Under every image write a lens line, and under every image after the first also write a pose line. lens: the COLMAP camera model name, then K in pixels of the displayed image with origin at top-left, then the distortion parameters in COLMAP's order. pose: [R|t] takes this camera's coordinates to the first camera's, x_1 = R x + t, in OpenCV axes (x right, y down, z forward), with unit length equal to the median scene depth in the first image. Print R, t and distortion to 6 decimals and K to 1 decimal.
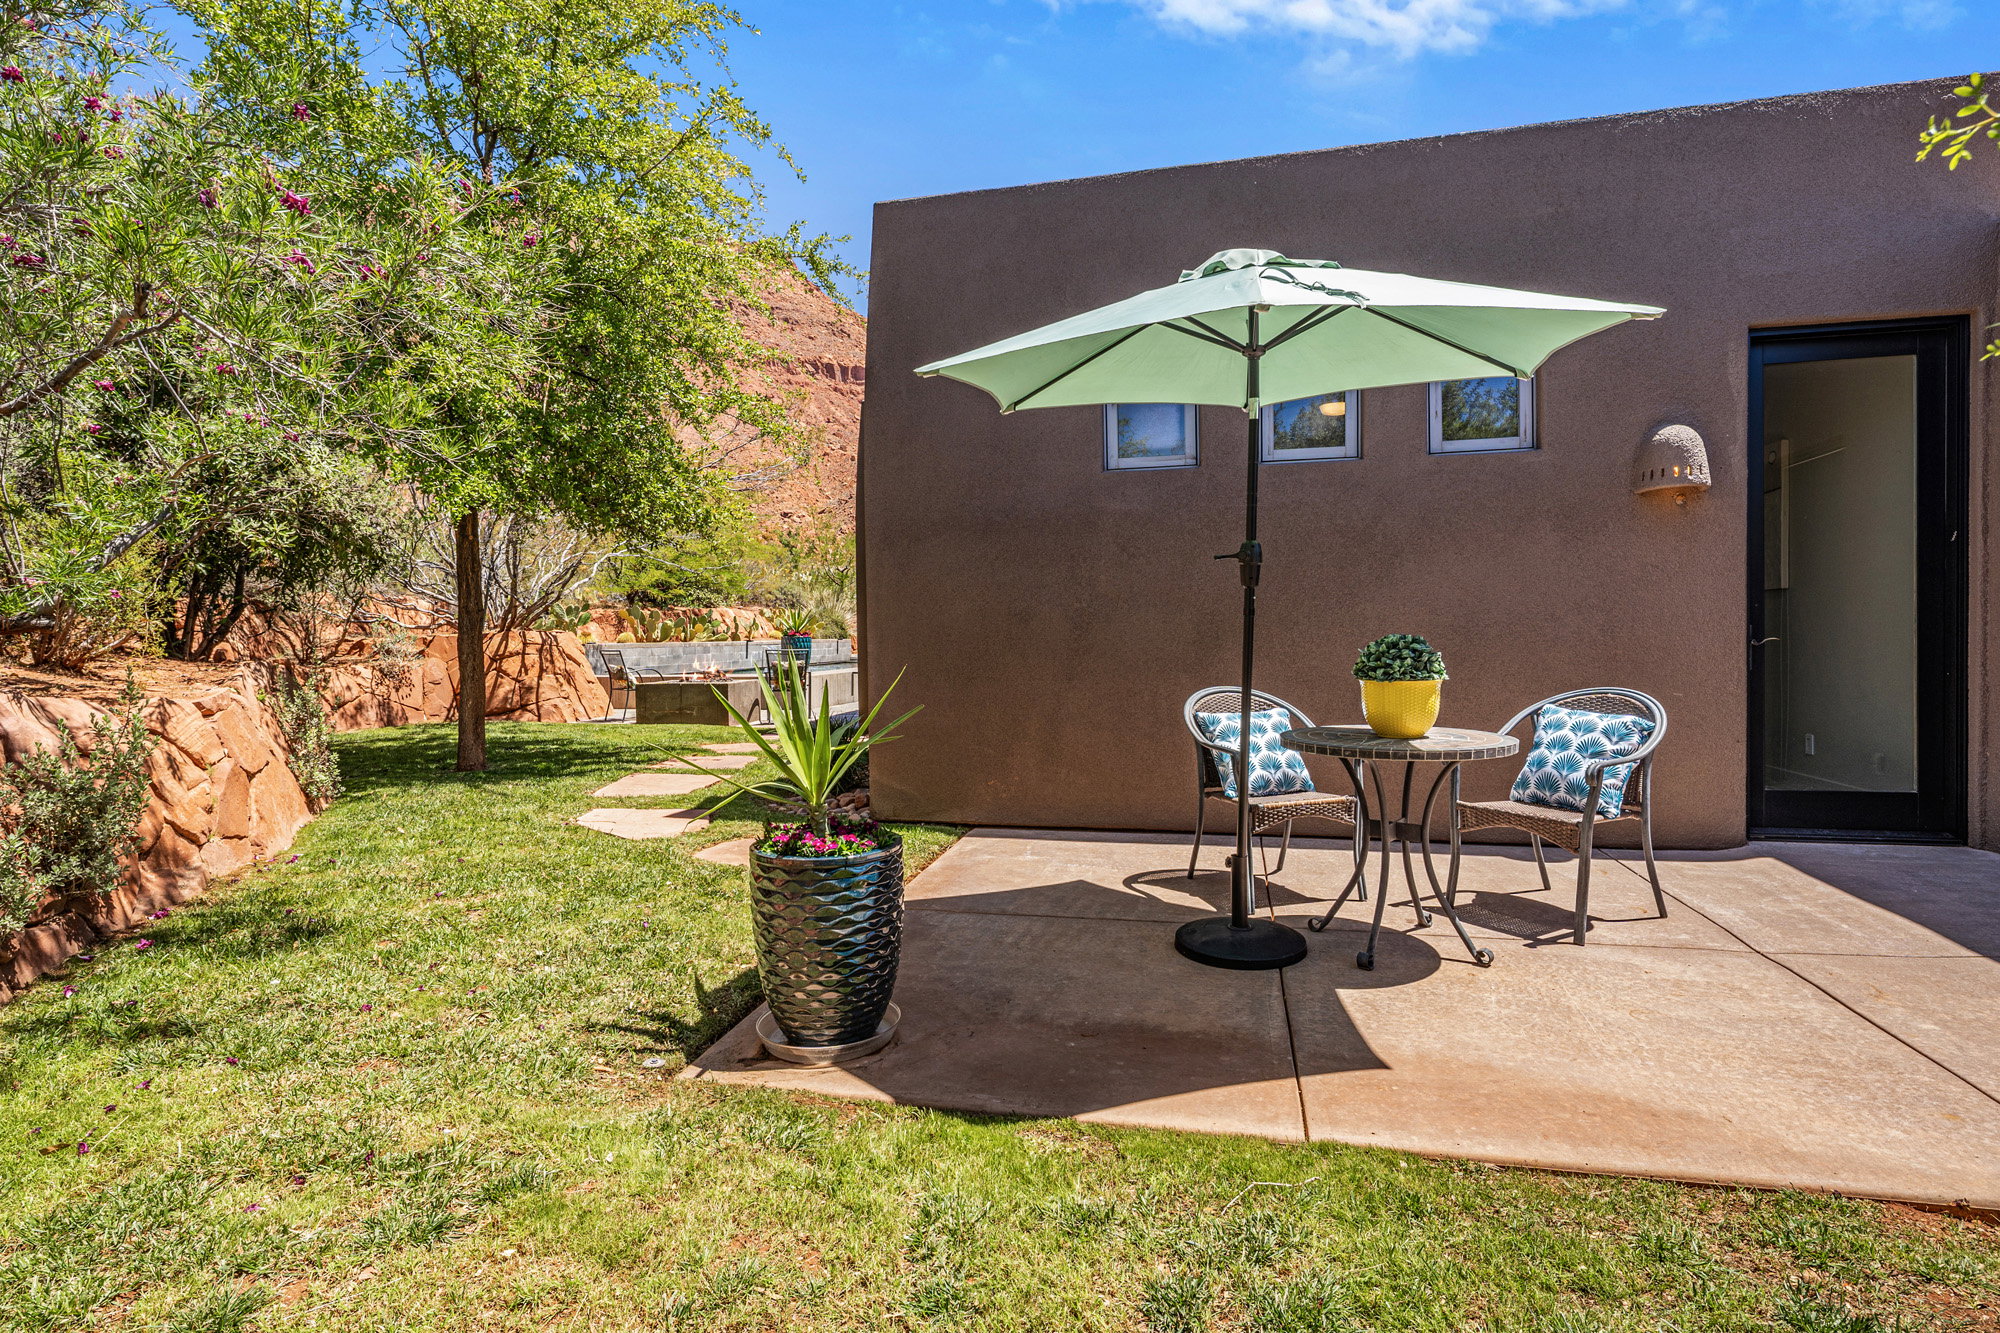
lens RADIAL K [[979.4, 0, 1007.0], [0, 979.4, 653.8], [0, 0, 1]] dist [0.000880, 0.000184]
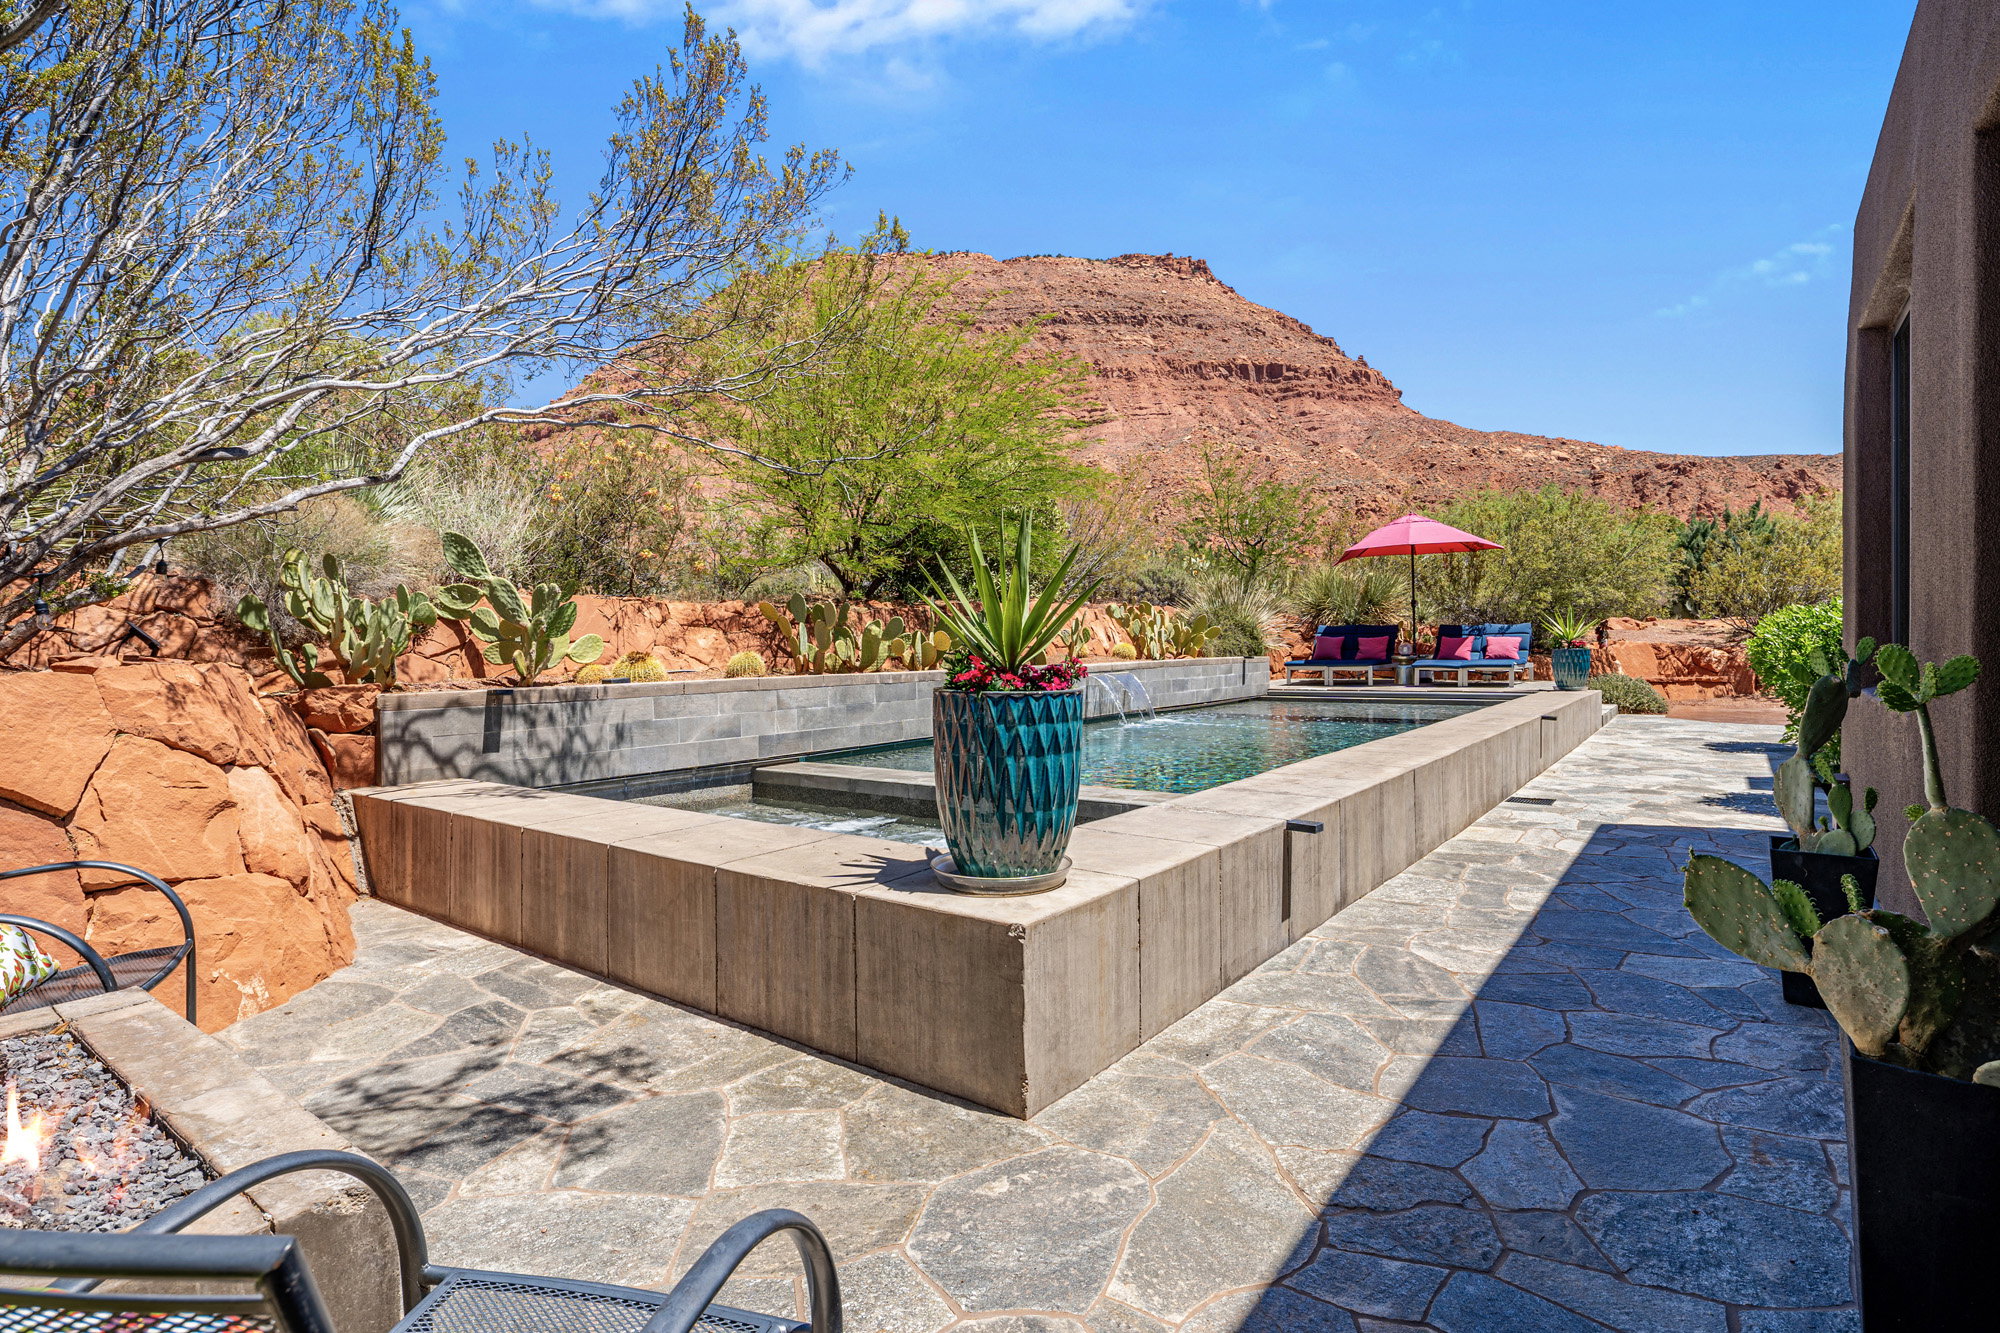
lens RADIAL K [[975.0, 0, 999.2], [0, 975.0, 656.6], [0, 0, 1]] dist [0.005792, -0.004986]
pose [[0.911517, 0.002986, -0.411251, -0.111106], [-0.004863, 0.999982, -0.003518, -0.019271], [0.411233, 0.005207, 0.911515, 0.674849]]
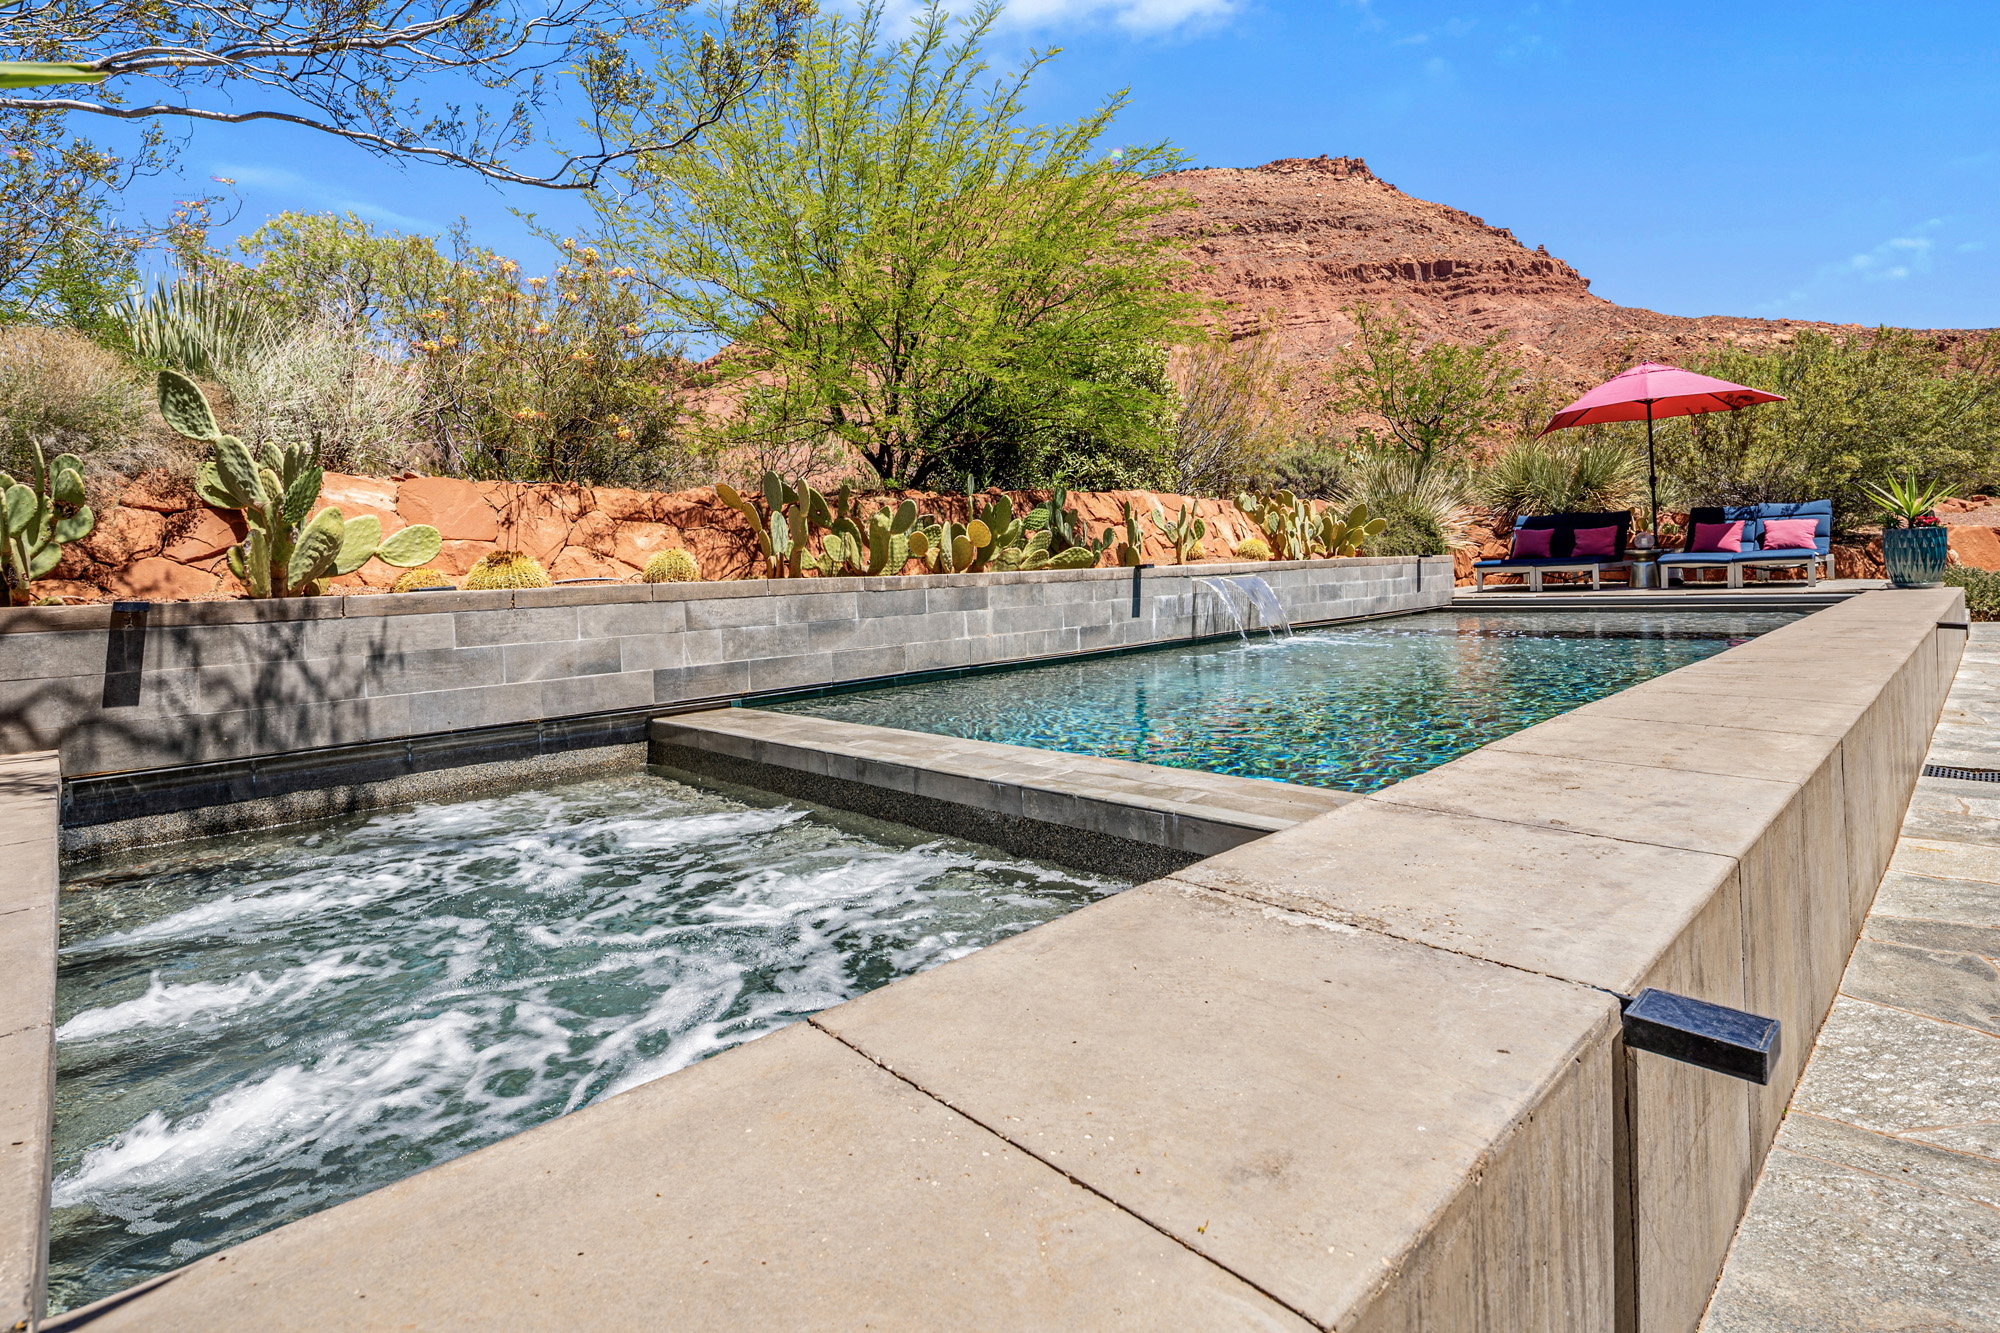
lens RADIAL K [[972.8, 0, 994.6], [0, 972.8, 576.0], [0, 0, 1]] dist [-0.000900, -0.002323]
pose [[0.832031, -0.020376, -0.554355, -0.140760], [0.018376, 0.999789, -0.009168, -0.009021], [0.554425, -0.002559, 0.832230, 0.833099]]
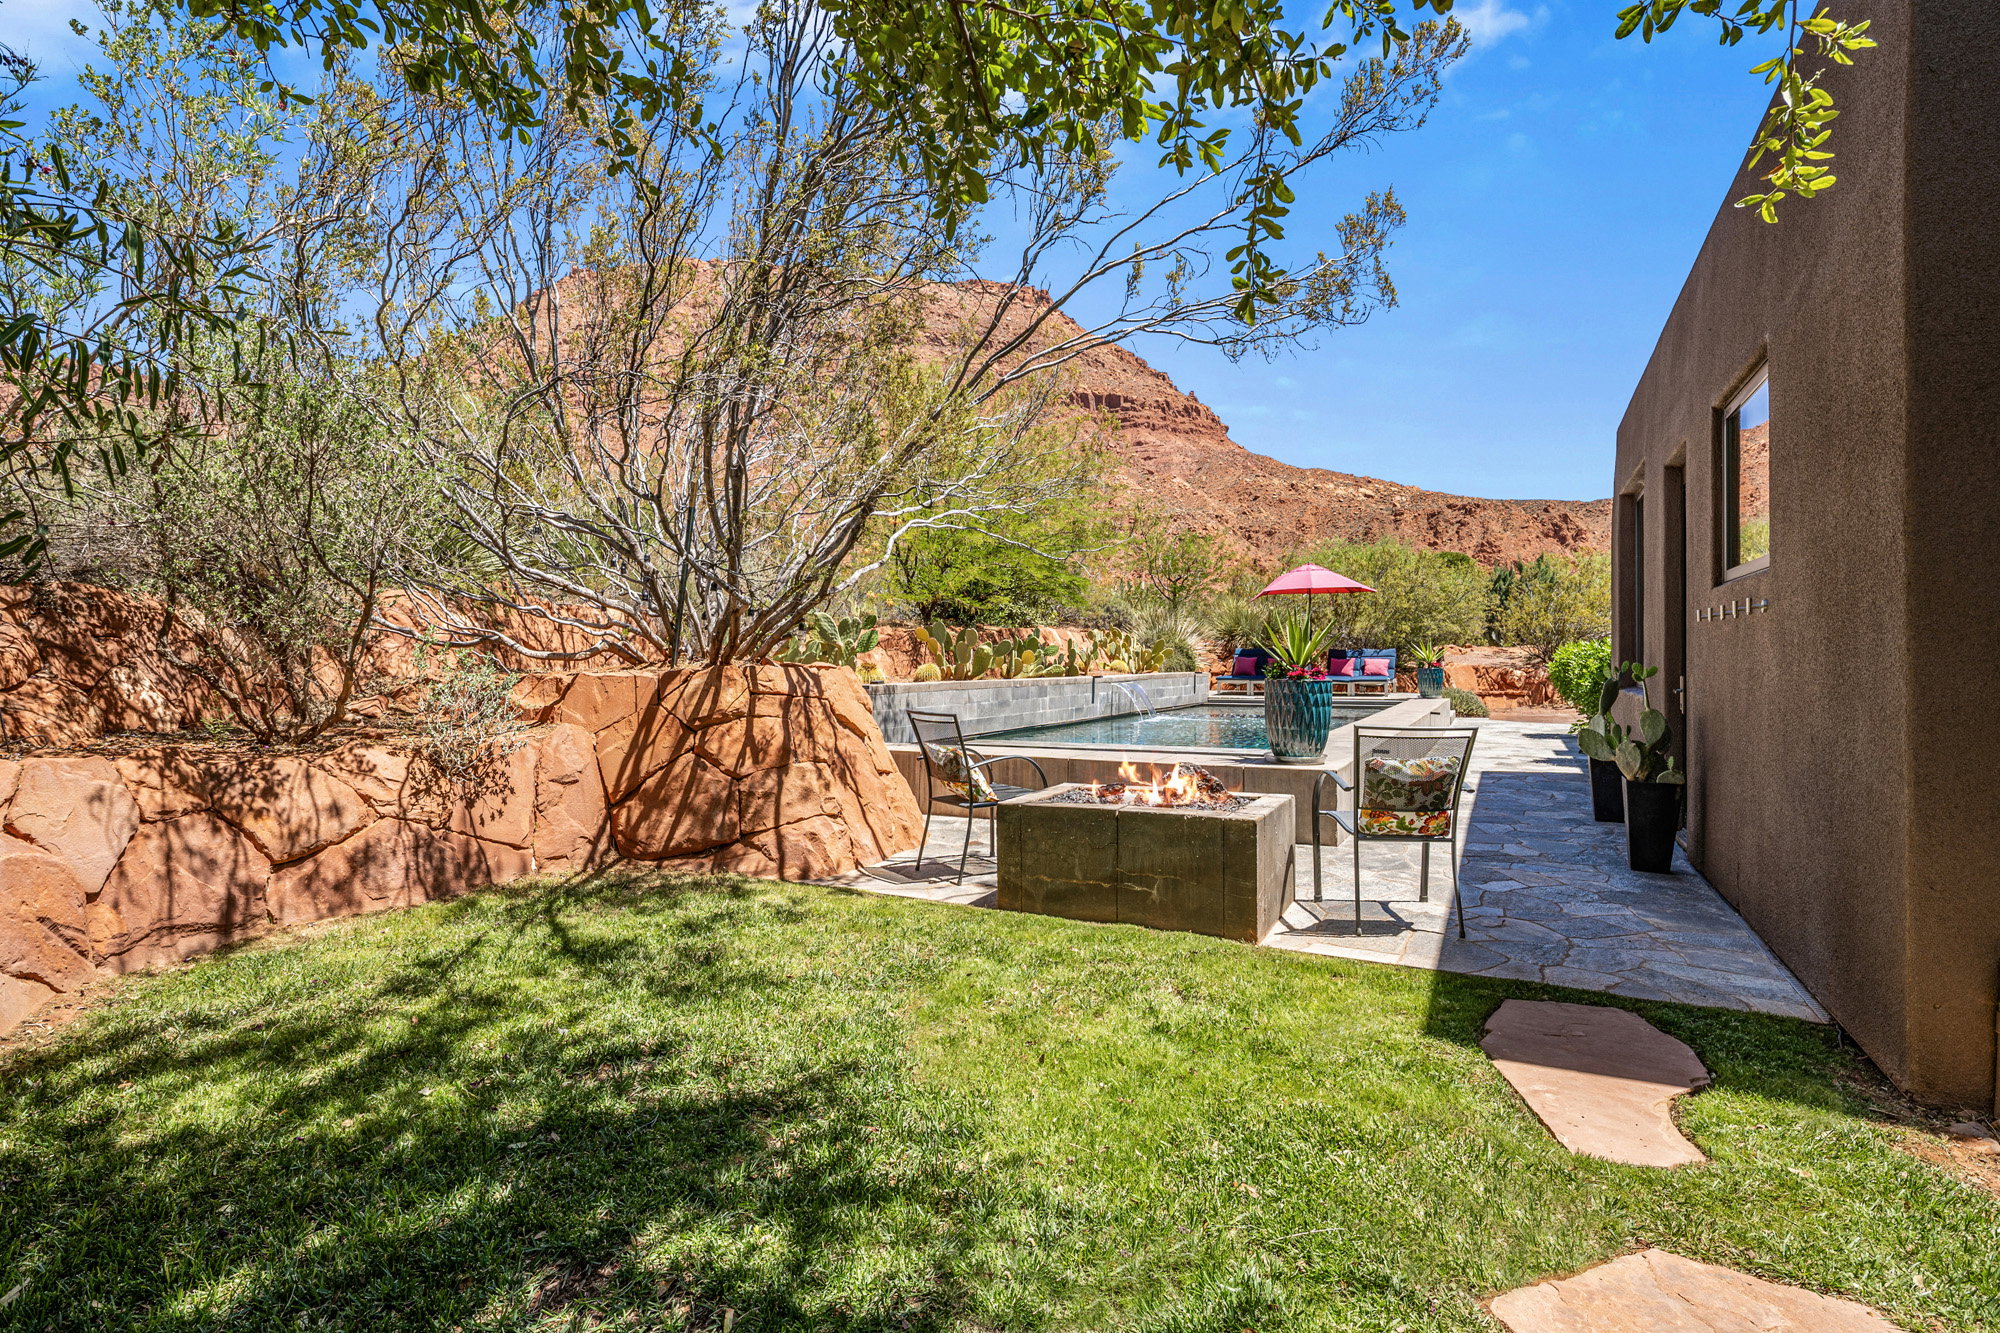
lens RADIAL K [[975.0, 0, 999.2], [0, 975.0, 656.6], [0, 0, 1]] dist [0.005792, -0.004986]
pose [[0.966142, 0.005944, -0.257943, -0.192109], [-0.012175, 0.999671, -0.022566, -0.013442], [0.257724, 0.024942, 0.965897, 0.428102]]
